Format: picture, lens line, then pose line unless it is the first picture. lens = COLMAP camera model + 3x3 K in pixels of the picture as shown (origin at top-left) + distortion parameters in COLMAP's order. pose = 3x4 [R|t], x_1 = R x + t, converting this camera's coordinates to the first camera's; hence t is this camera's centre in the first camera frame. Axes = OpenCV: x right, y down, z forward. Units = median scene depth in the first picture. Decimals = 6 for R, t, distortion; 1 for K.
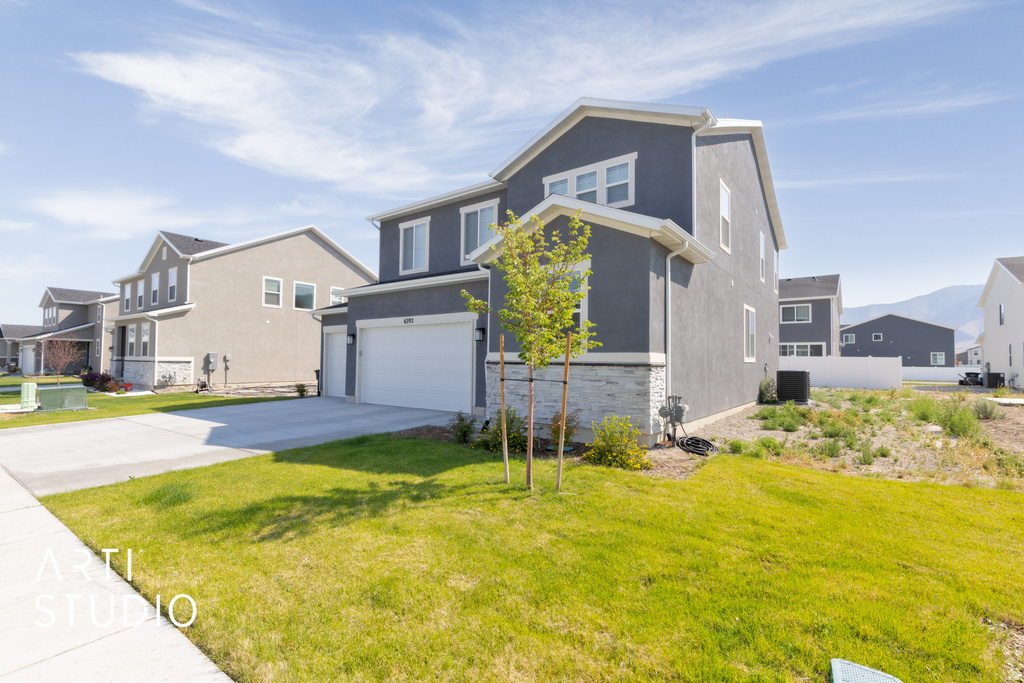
lens RADIAL K [[456.8, 0, 515.9], [0, 456.8, 343.0], [0, 0, 1]] dist [0.007882, -0.000137]
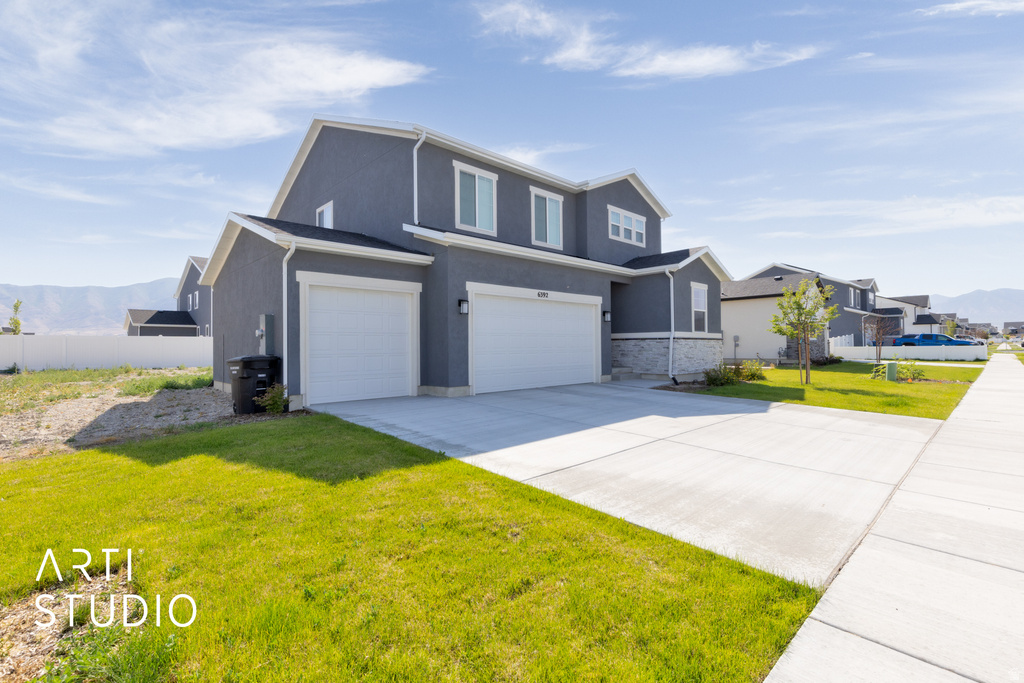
lens RADIAL K [[456.8, 0, 515.1], [0, 456.8, 339.2], [0, 0, 1]] dist [0.007882, -0.000137]
pose [[0.180053, -0.009021, 0.983616, -1.204120], [-0.039684, 0.999077, 0.016427, 0.031387], [-0.982856, -0.041991, 0.179529, 0.894589]]
